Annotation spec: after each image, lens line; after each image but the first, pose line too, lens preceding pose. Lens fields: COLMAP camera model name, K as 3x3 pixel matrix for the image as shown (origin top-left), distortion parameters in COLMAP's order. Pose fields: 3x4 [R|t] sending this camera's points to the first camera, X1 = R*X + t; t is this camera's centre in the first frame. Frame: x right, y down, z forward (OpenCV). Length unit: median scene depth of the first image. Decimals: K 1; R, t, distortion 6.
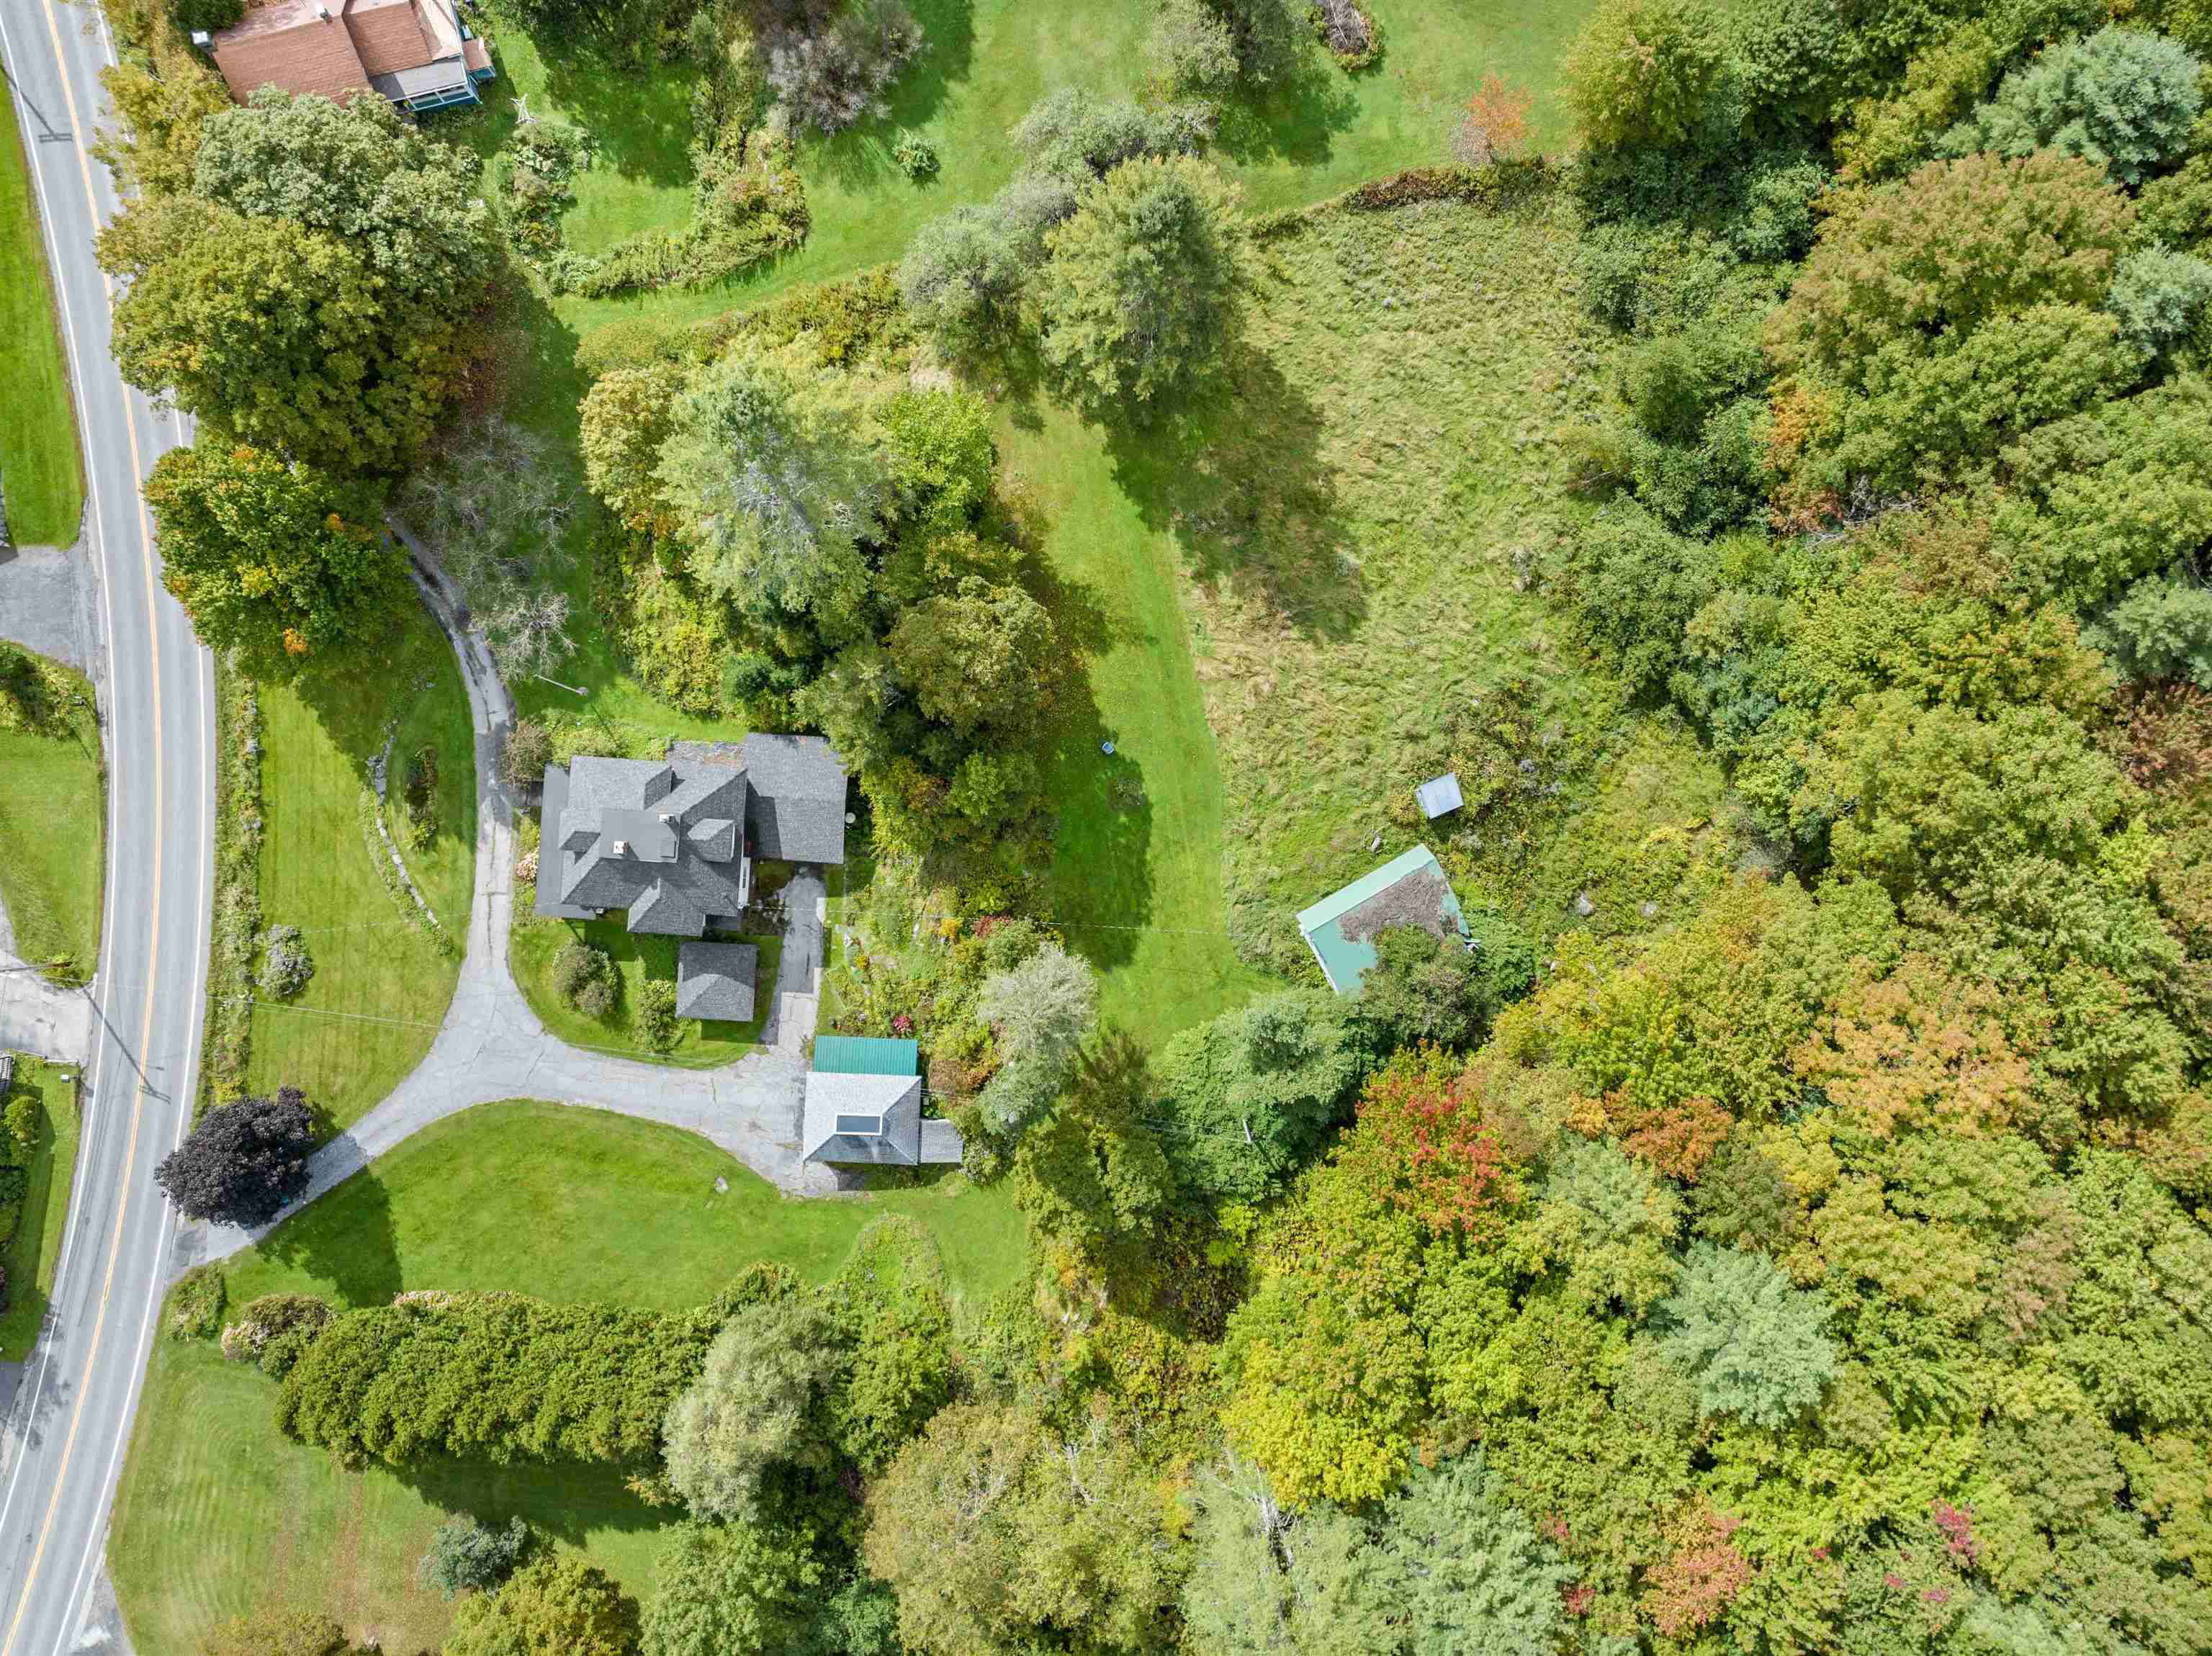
lens RADIAL K [[1566.4, 0, 1106.0], [0, 1566.4, 828.0], [0, 0, 1]] dist [-0.033416, -0.004134]
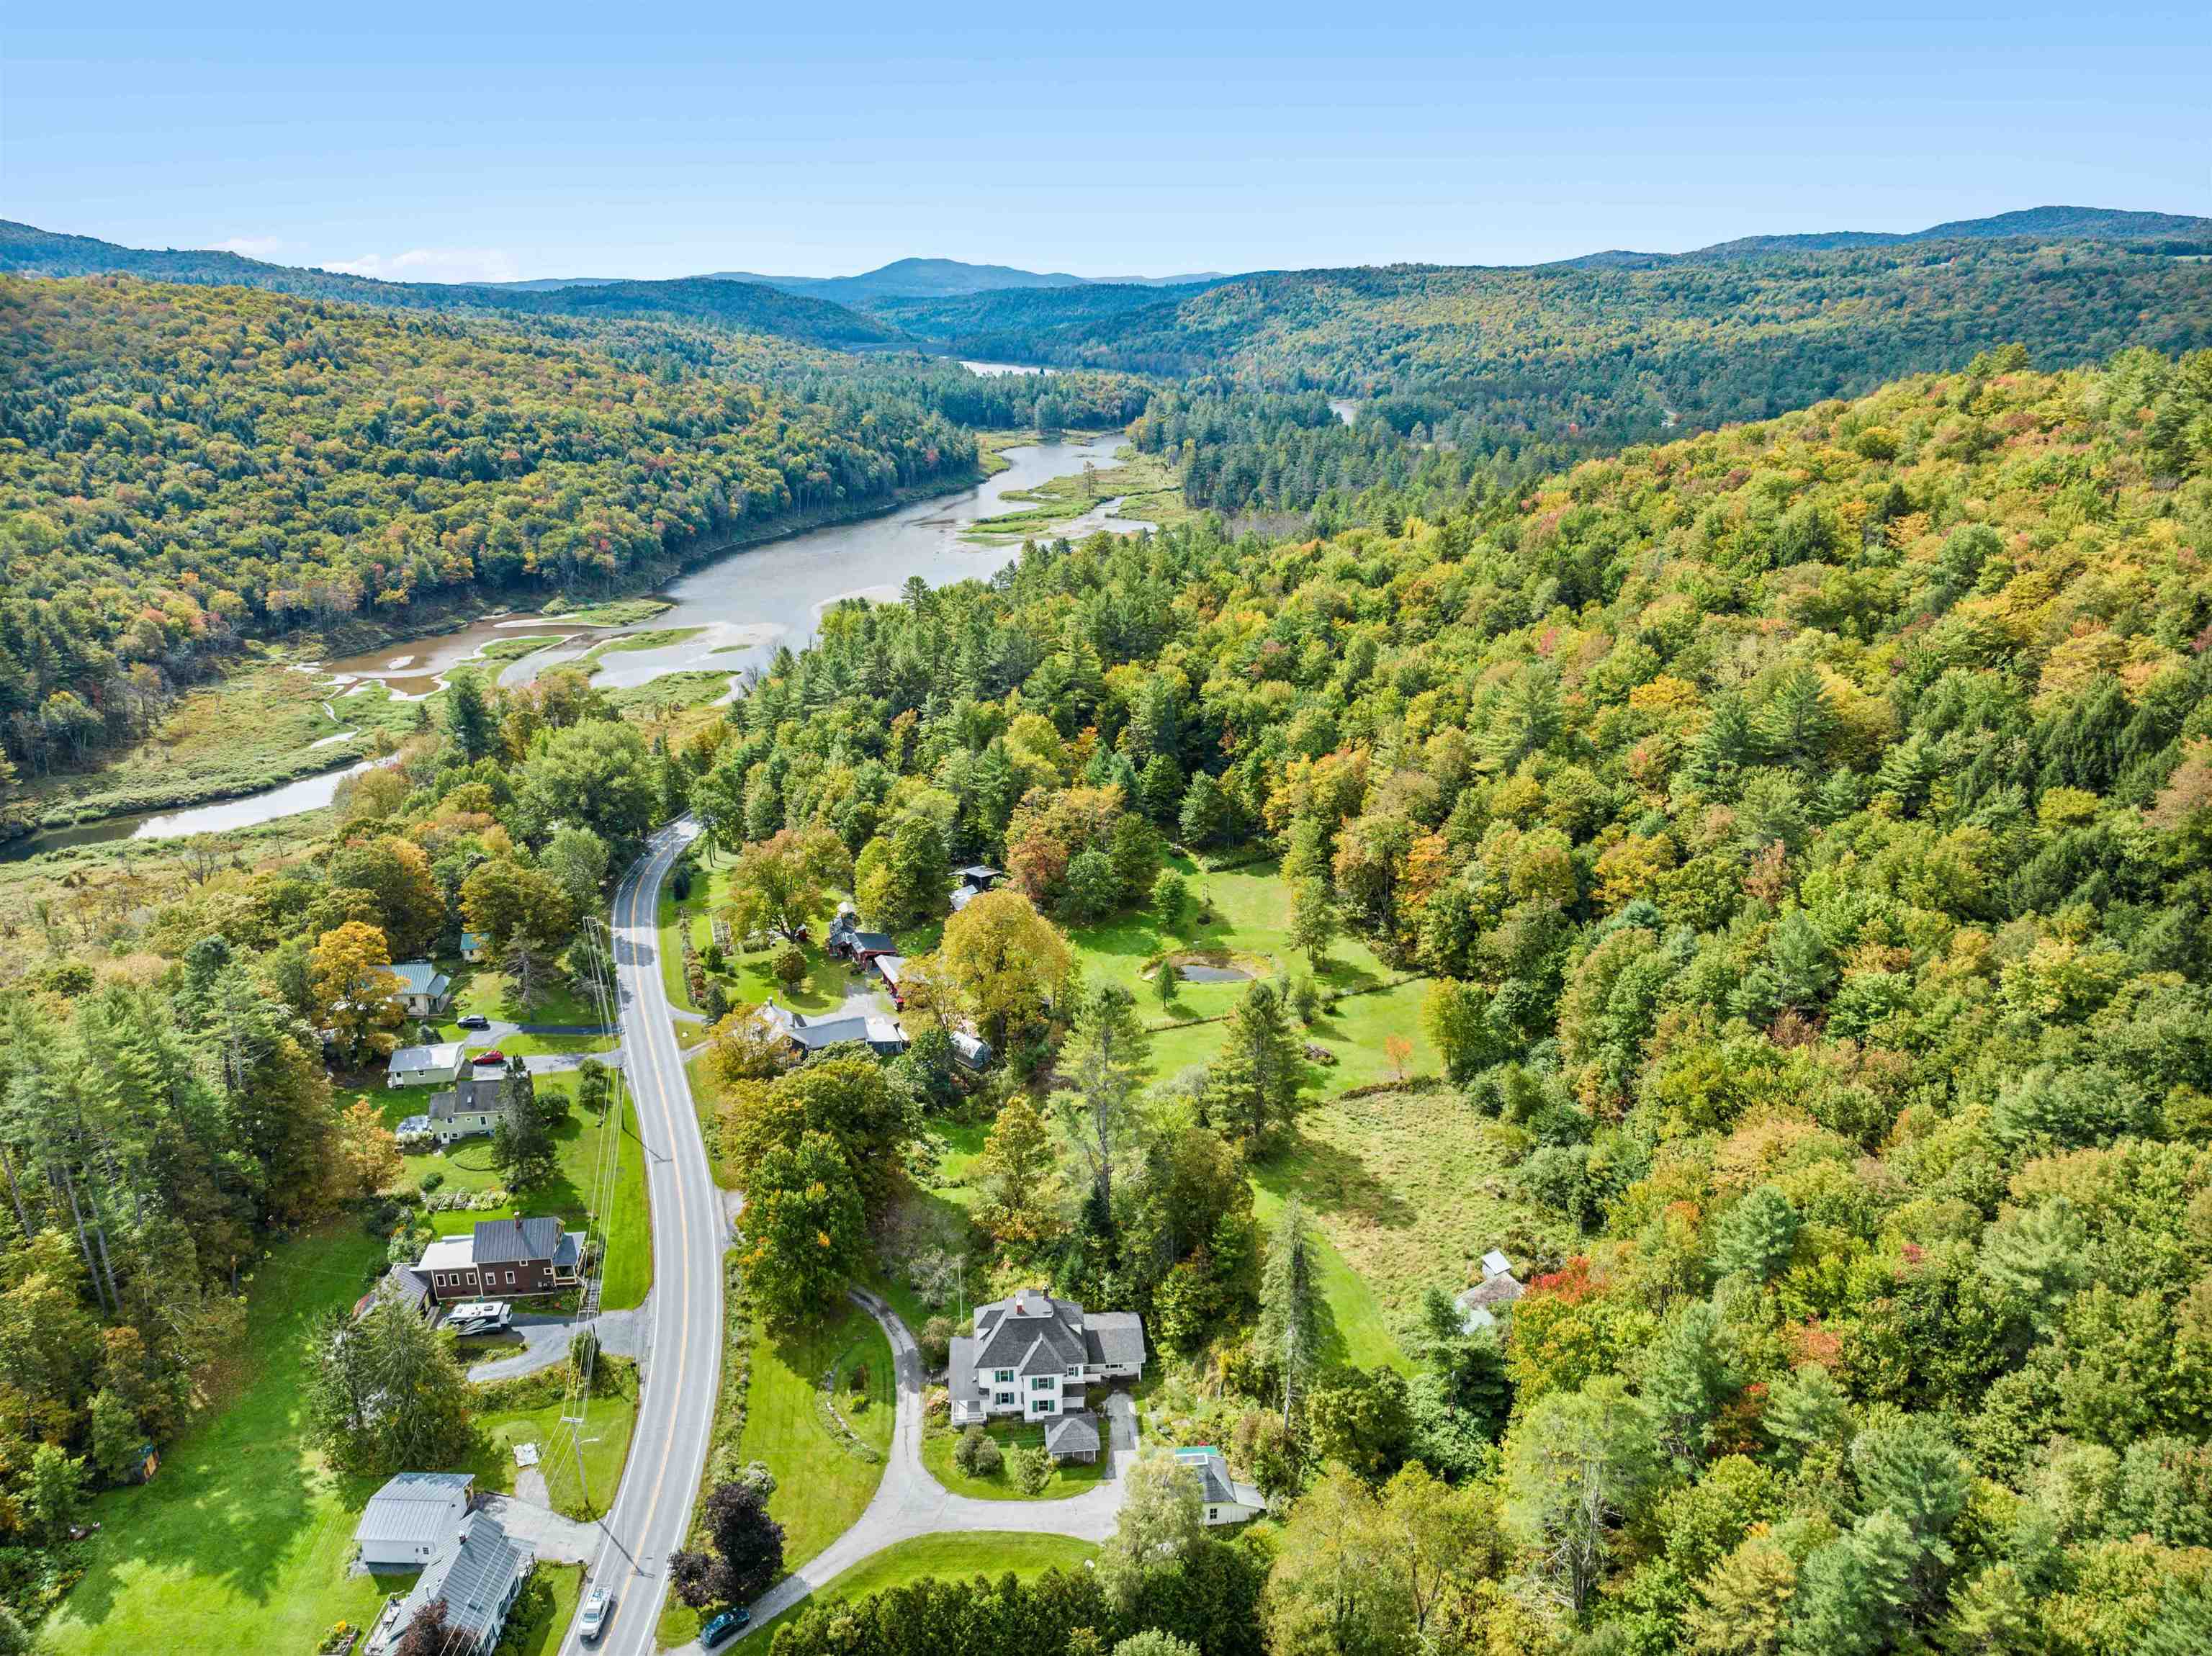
lens RADIAL K [[1566.4, 0, 1106.0], [0, 1566.4, 828.0], [0, 0, 1]] dist [-0.033416, -0.004134]
pose [[0.988858, -0.082664, 0.123801, -0.343899], [0.144690, 0.338208, -0.929882, 1.232978], [0.034997, 0.937434, 0.346400, -0.022475]]
